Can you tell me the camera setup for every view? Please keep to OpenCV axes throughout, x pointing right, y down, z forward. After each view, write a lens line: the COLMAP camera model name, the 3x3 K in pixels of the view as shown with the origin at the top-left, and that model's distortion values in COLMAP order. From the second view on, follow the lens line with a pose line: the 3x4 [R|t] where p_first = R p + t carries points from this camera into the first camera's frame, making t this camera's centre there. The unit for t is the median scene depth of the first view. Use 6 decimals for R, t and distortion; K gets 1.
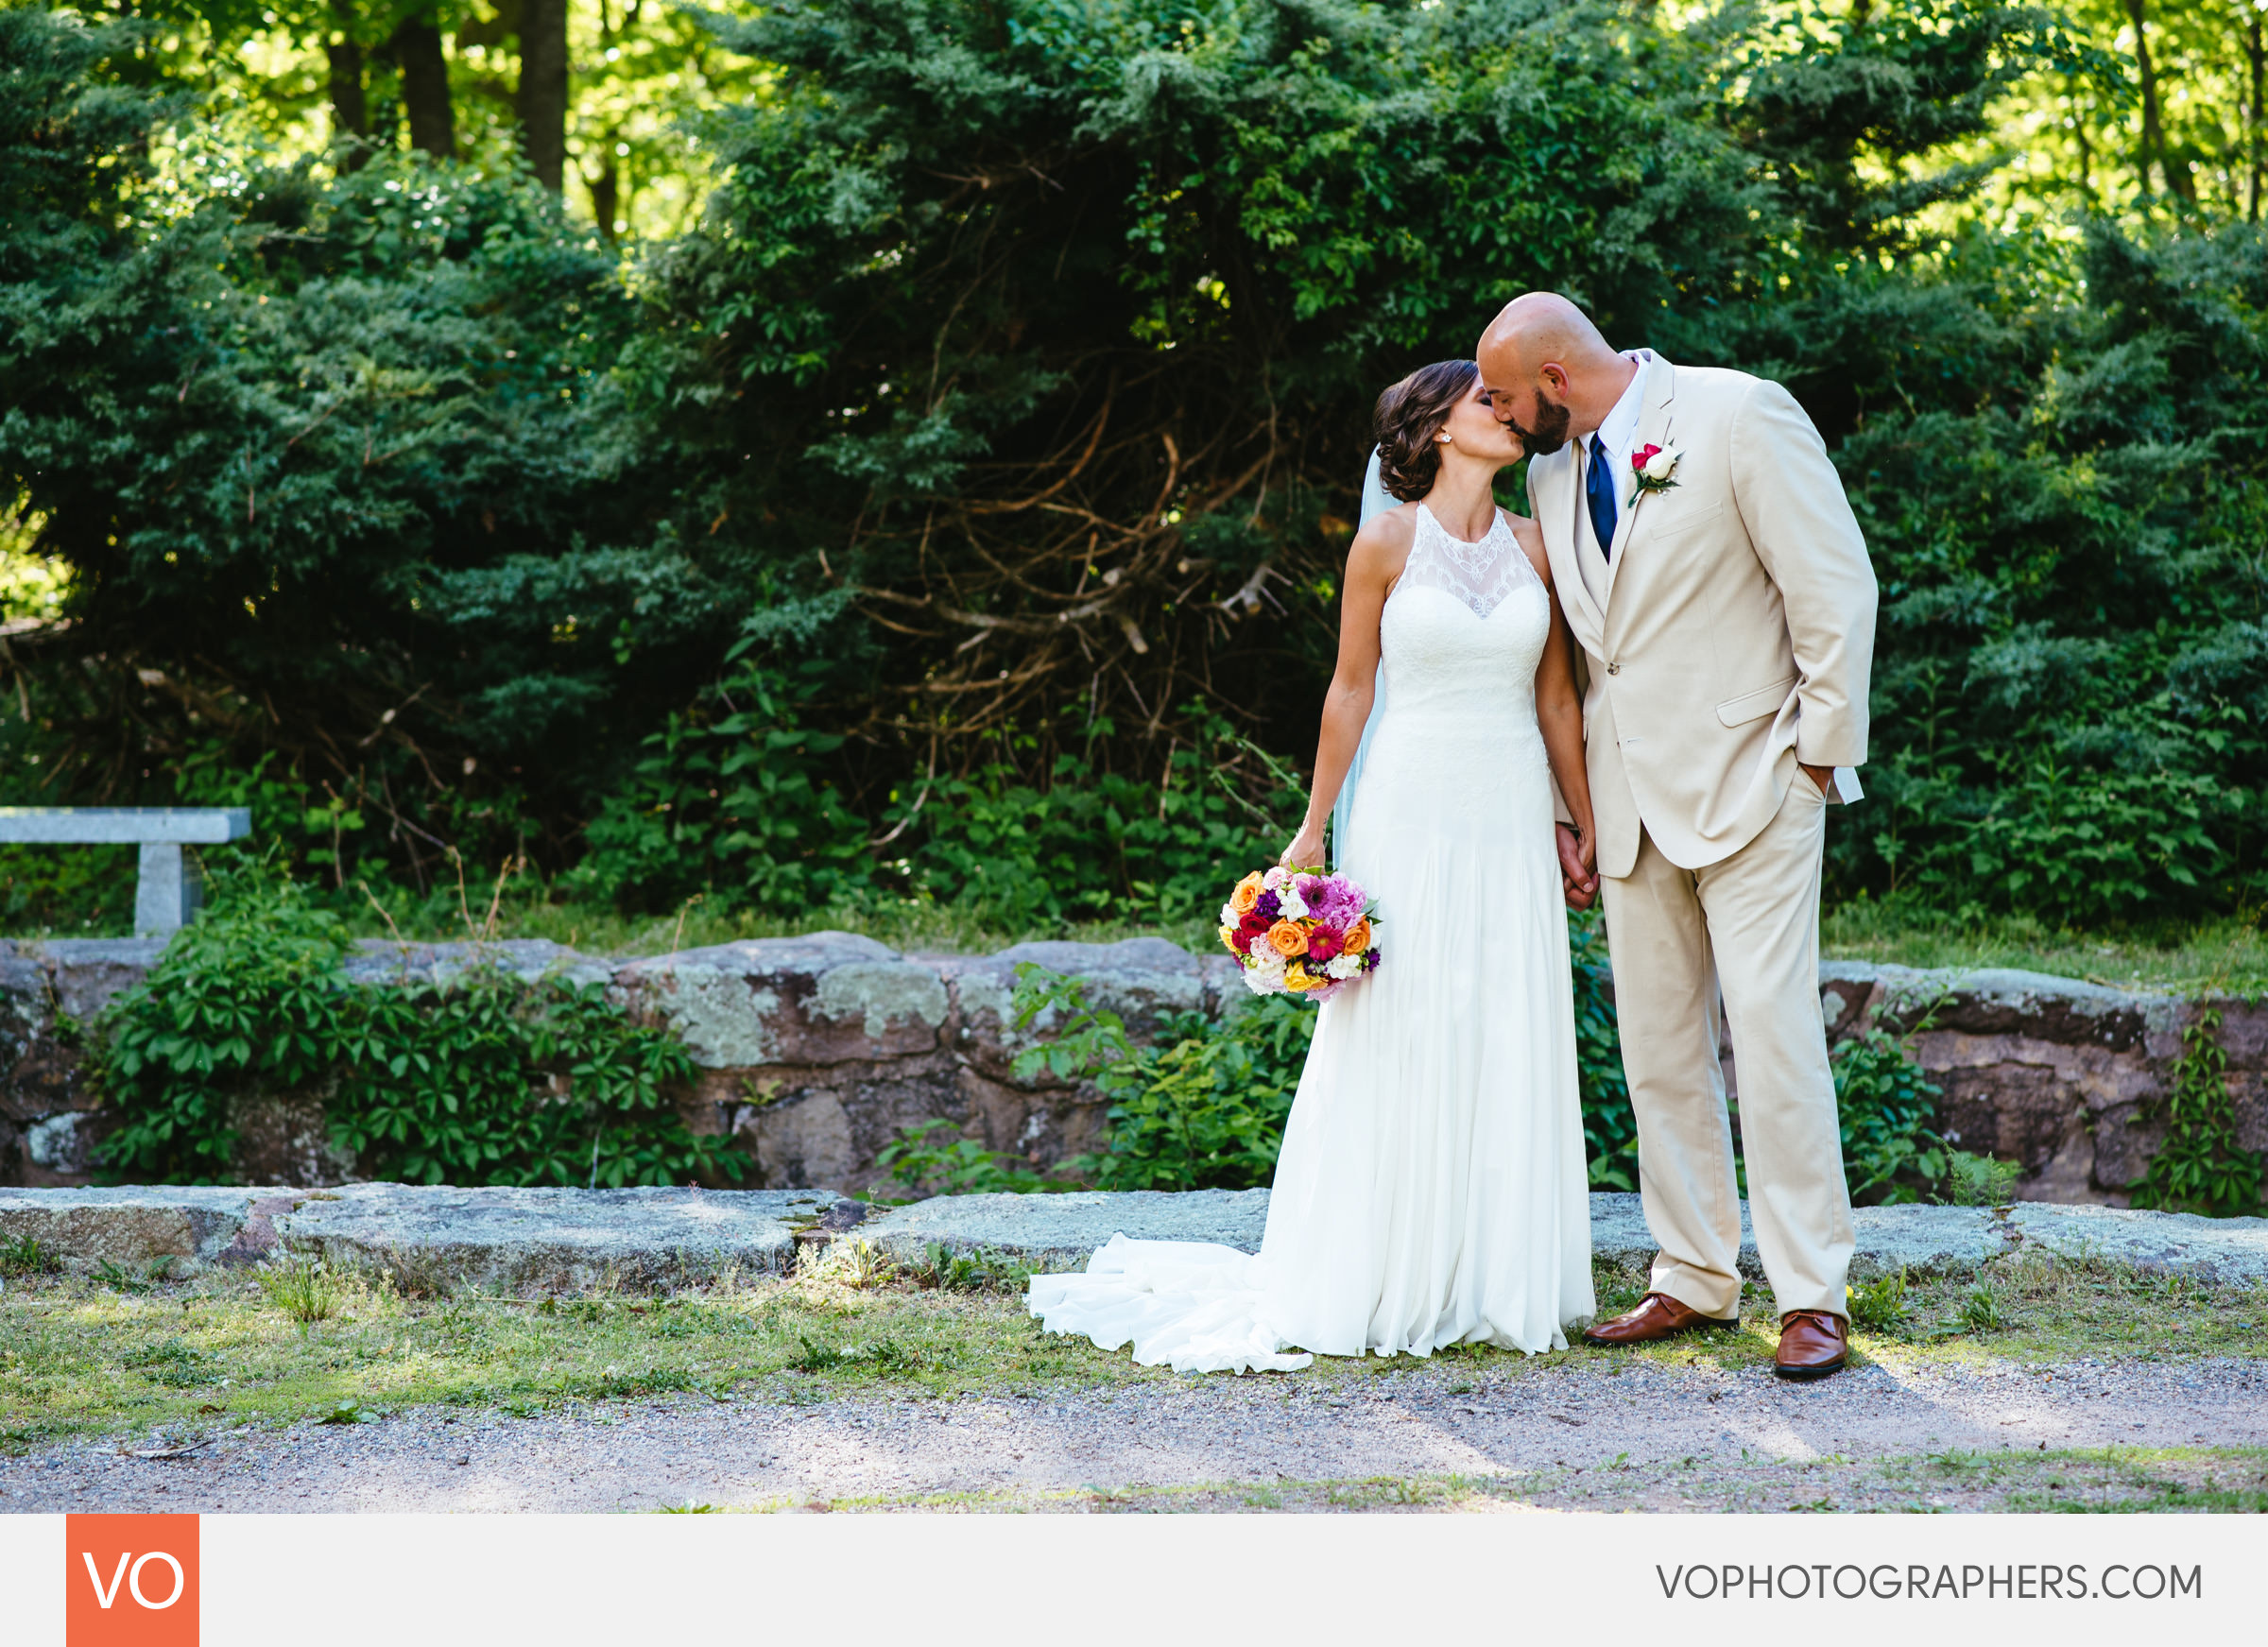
lens RADIAL K [[5365.6, 0, 1126.4], [0, 5365.6, 790.5], [0, 0, 1]] dist [0.049652, 0.174441]
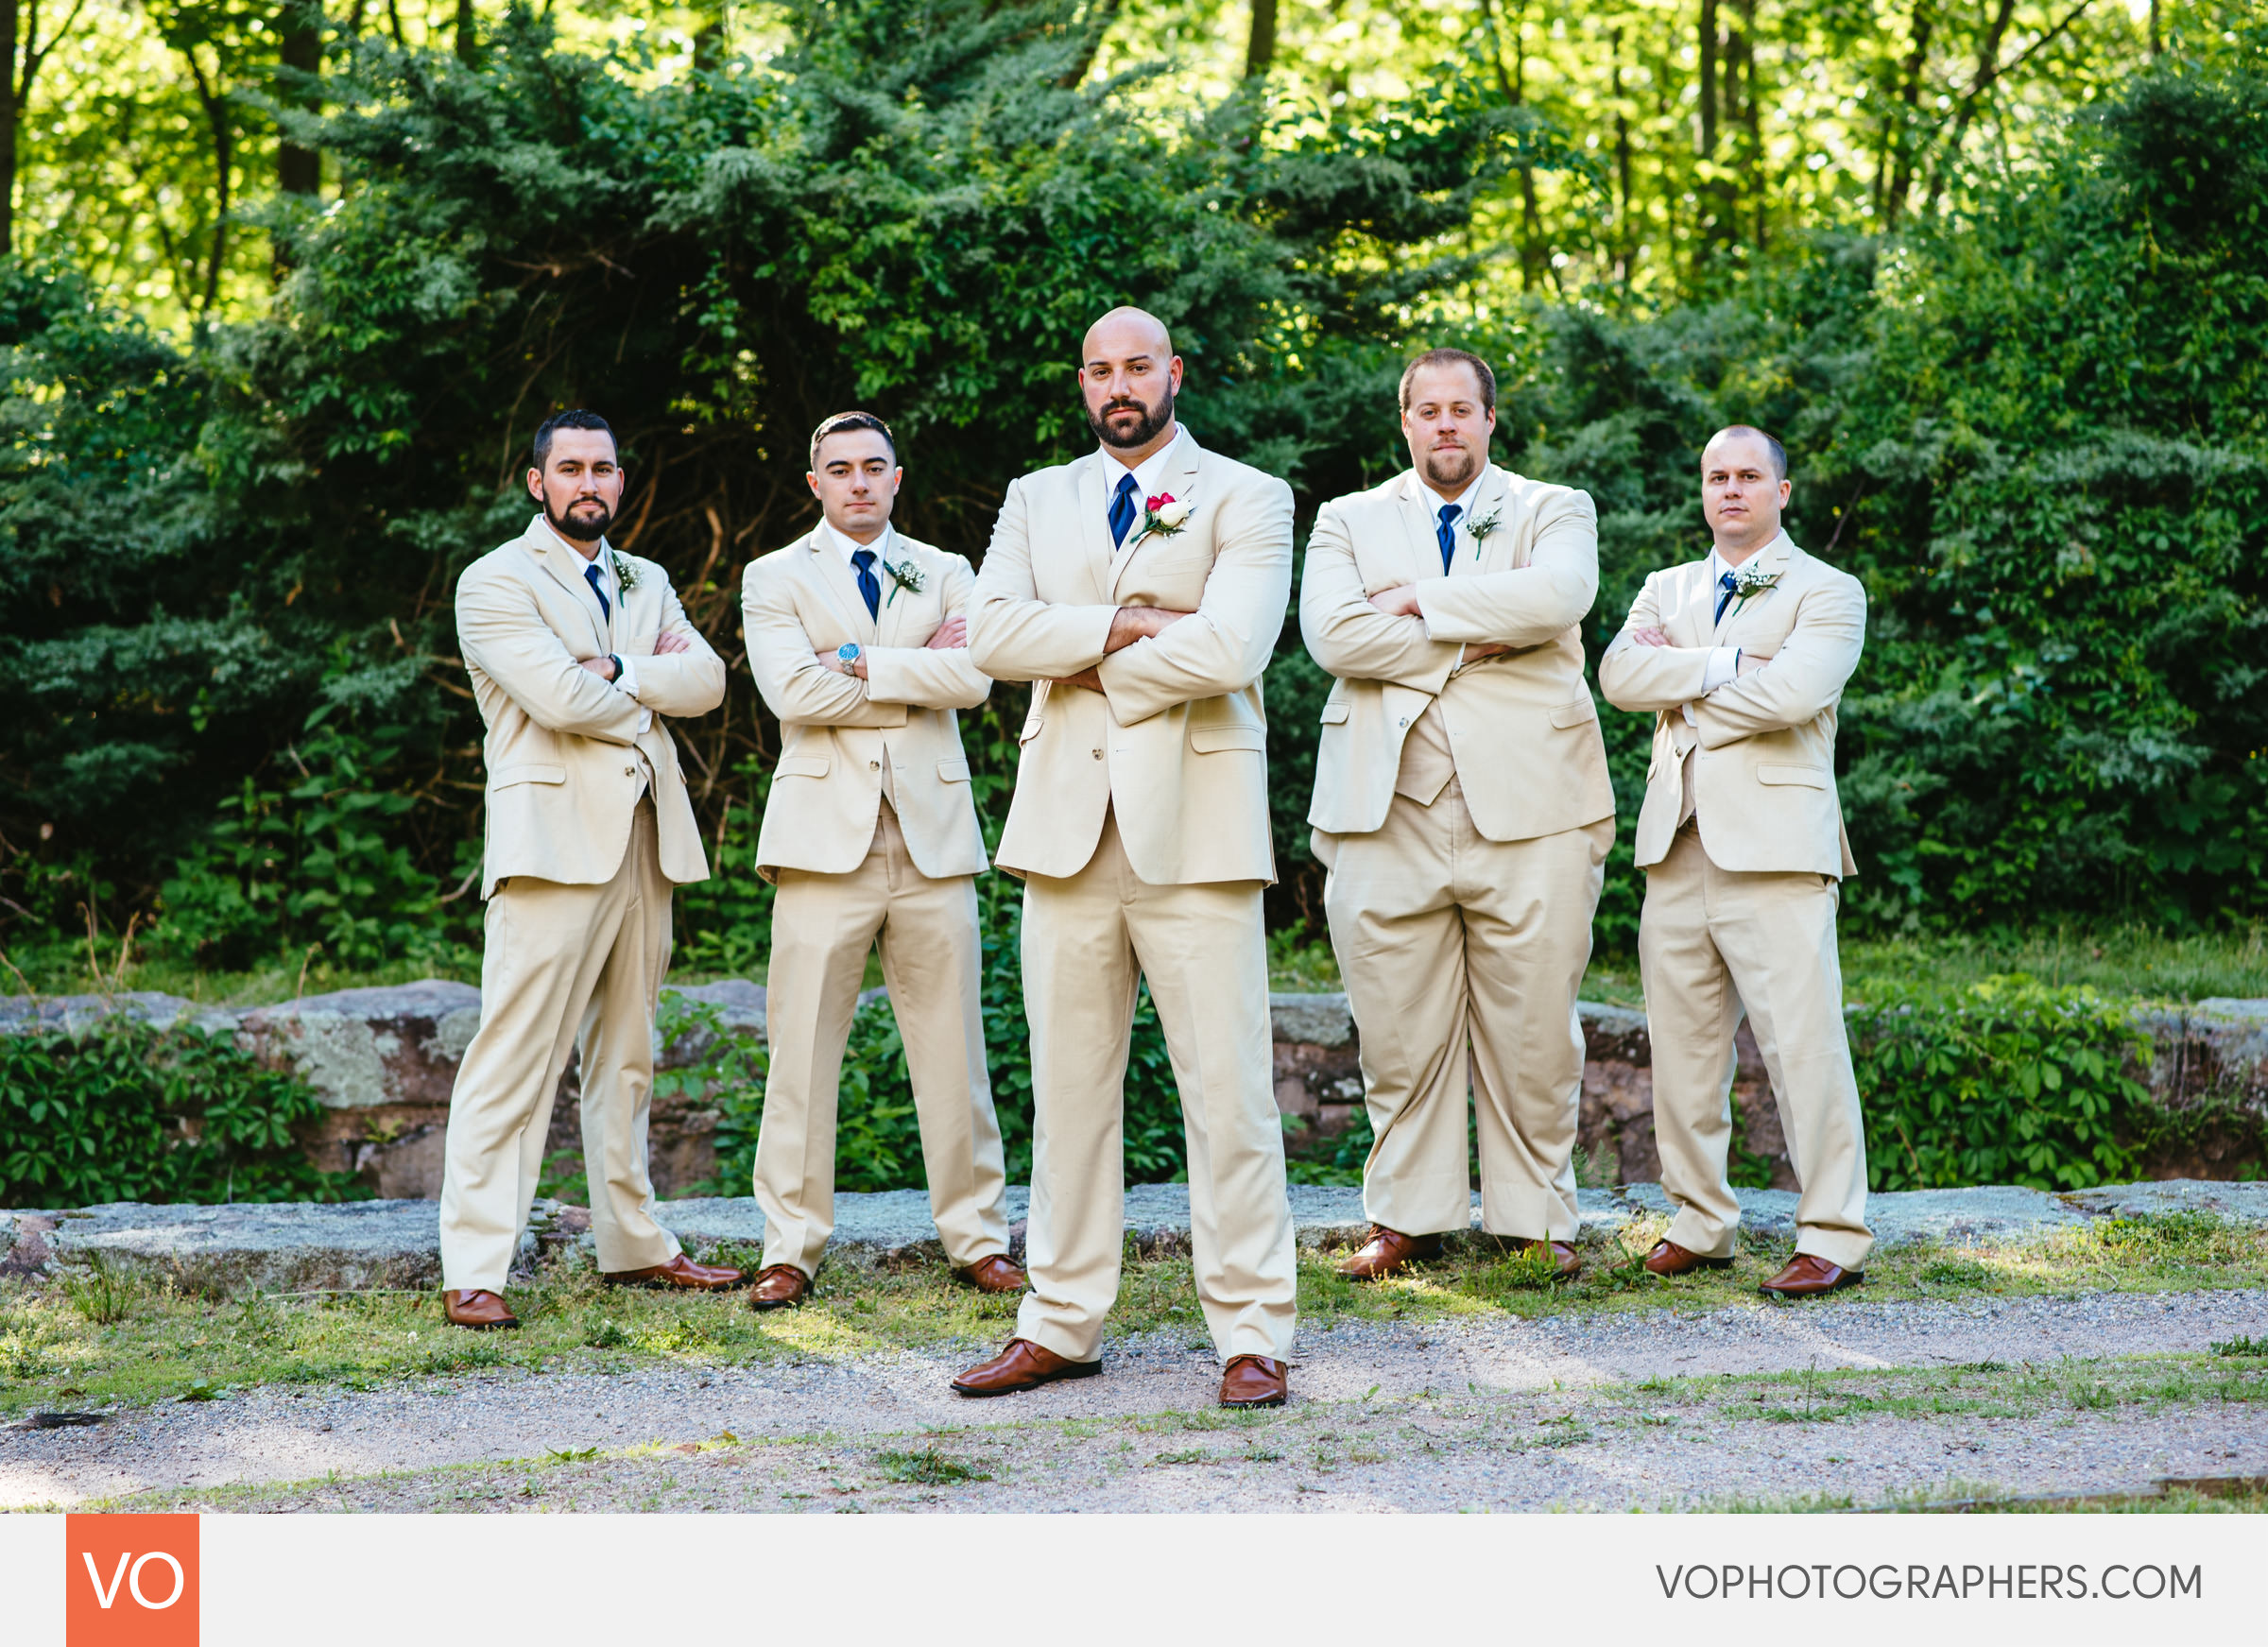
lens RADIAL K [[5419.4, 0, 1134.0], [0, 5419.4, 823.5], [0, 0, 1]] dist [0.029856, 0.058332]
pose [[0.991051, -0.012826, 0.132864, -0.058383], [0.014169, 0.999858, -0.009168, 0.007150], [-0.132728, 0.010969, 0.991092, -0.072868]]
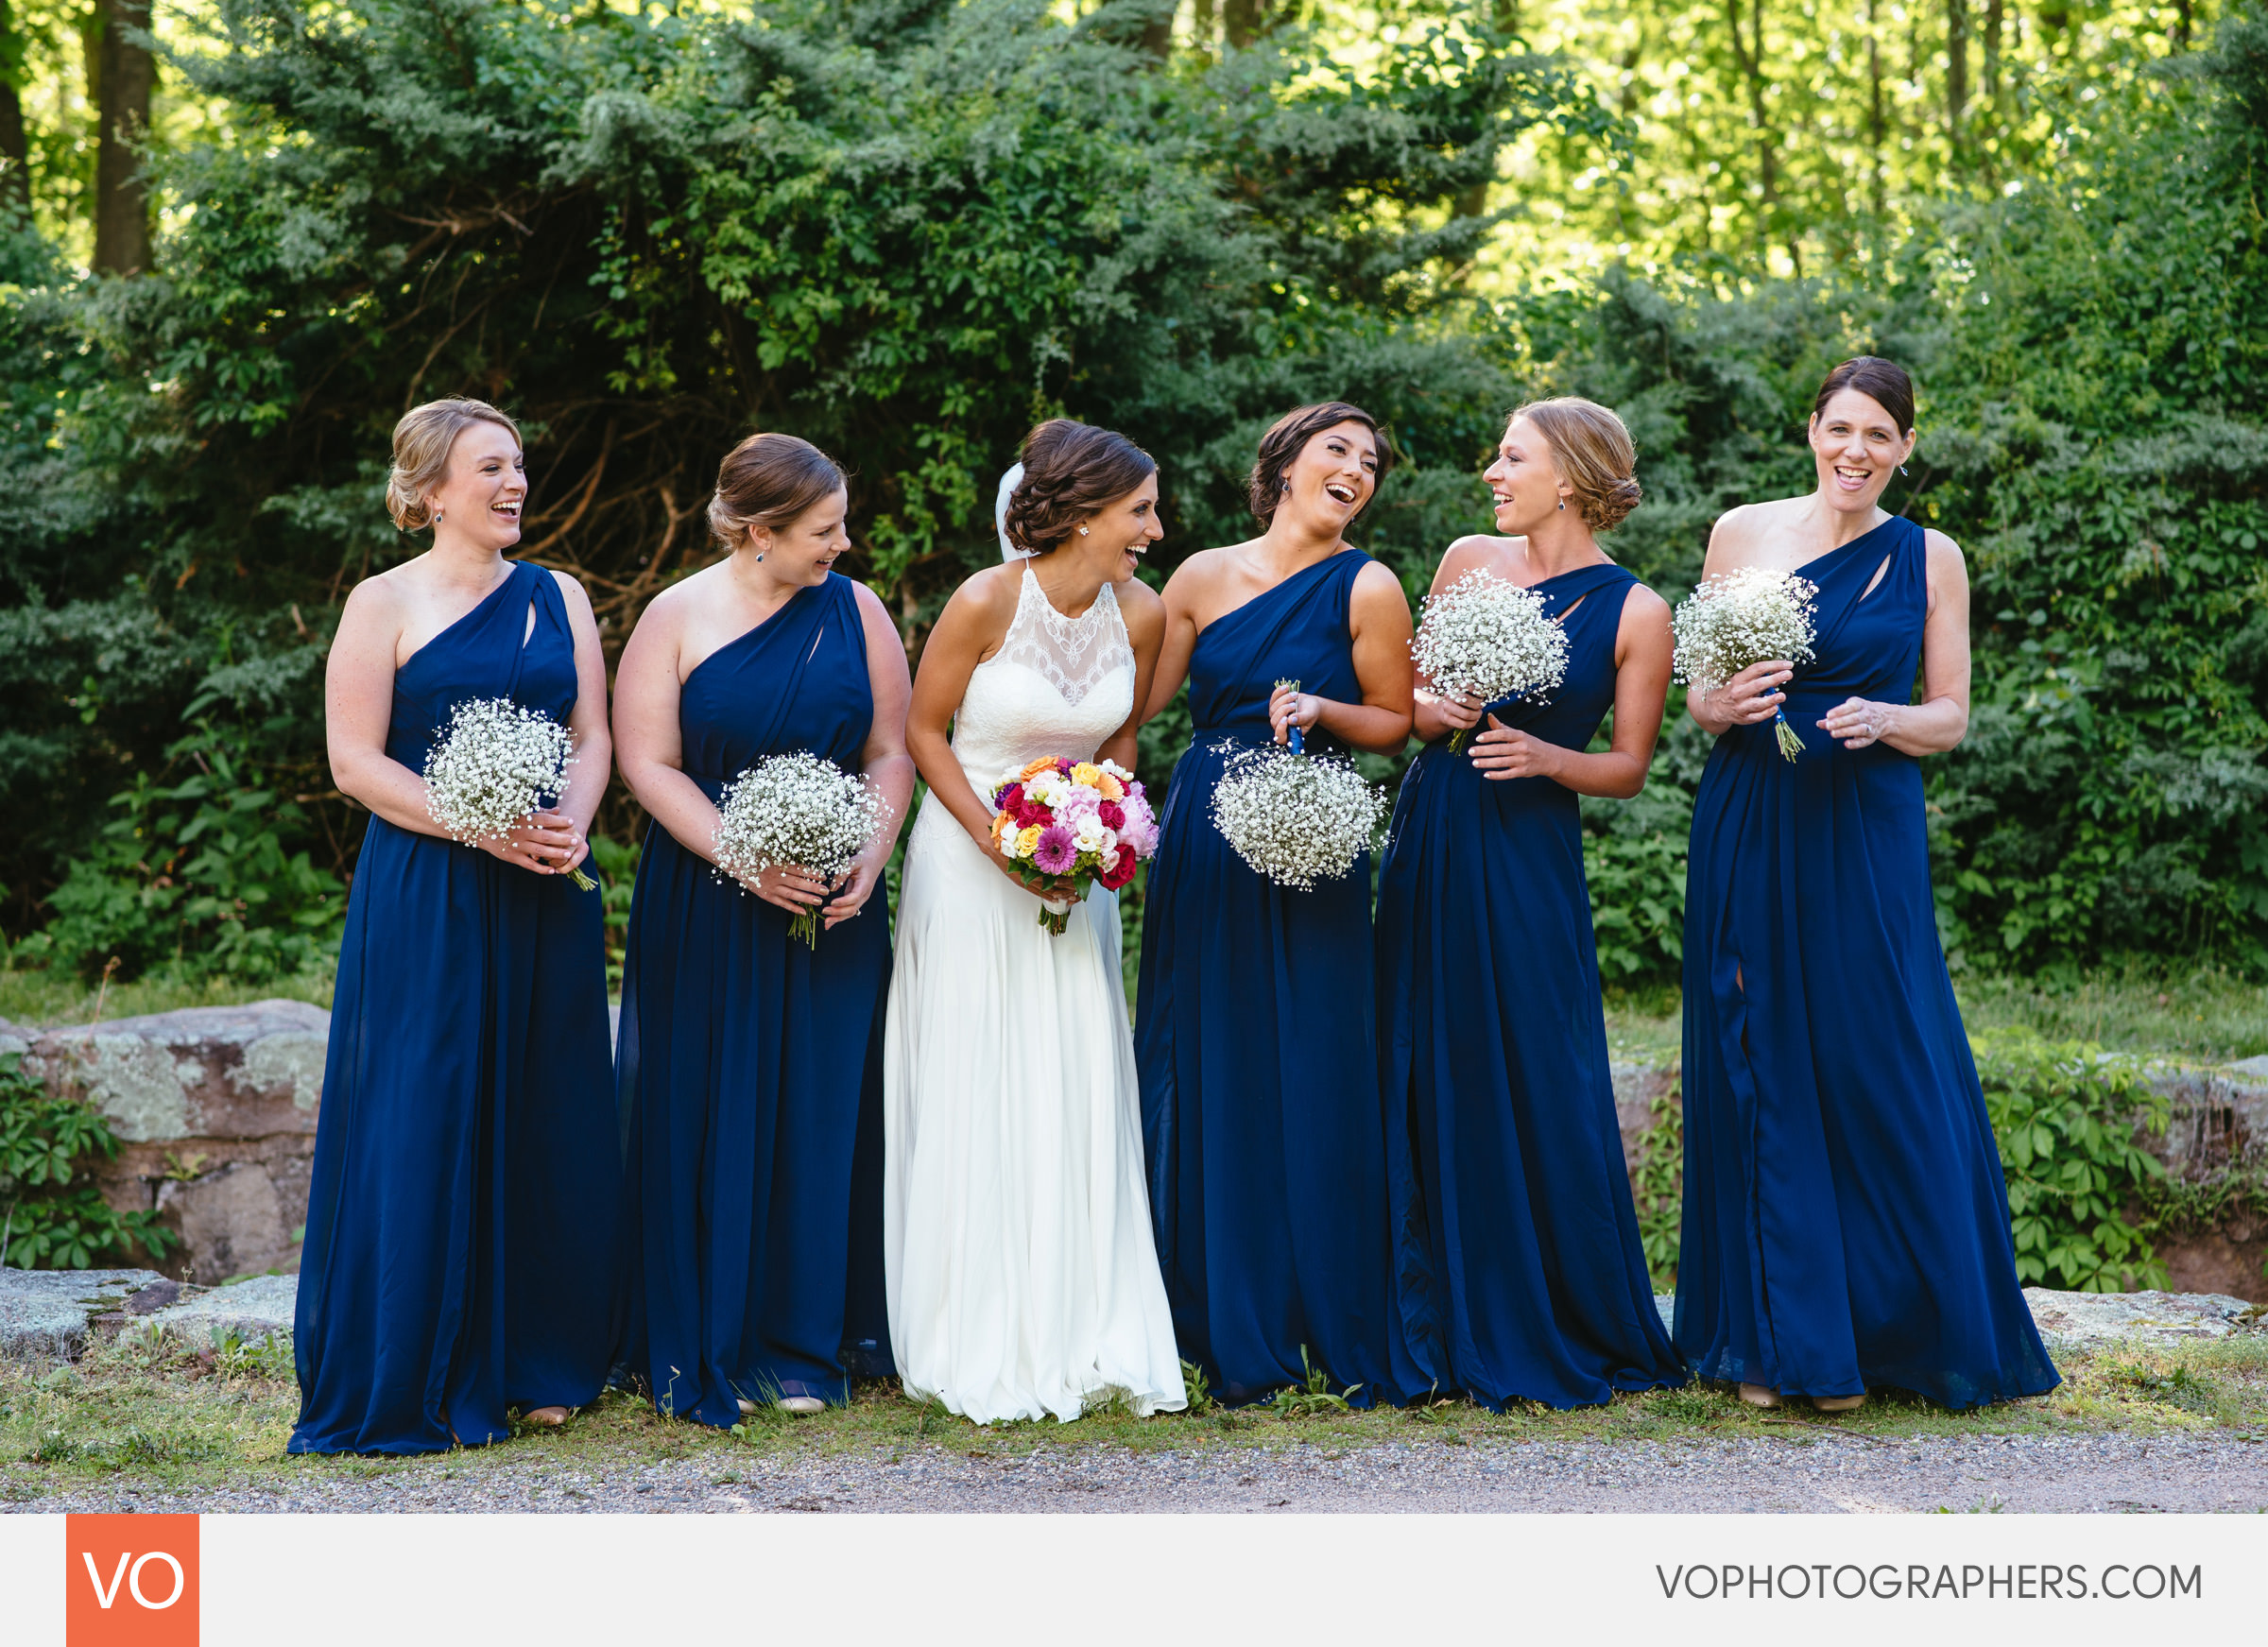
lens RADIAL K [[5365.6, 0, 1126.4], [0, 5365.6, 790.5], [0, 0, 1]] dist [0.049652, 0.174441]
pose [[0.998913, 0.002194, 0.046565, 0.051319], [-0.001559, 0.999905, -0.013672, 0.001638], [-0.046591, 0.013584, 0.998822, 0.027788]]
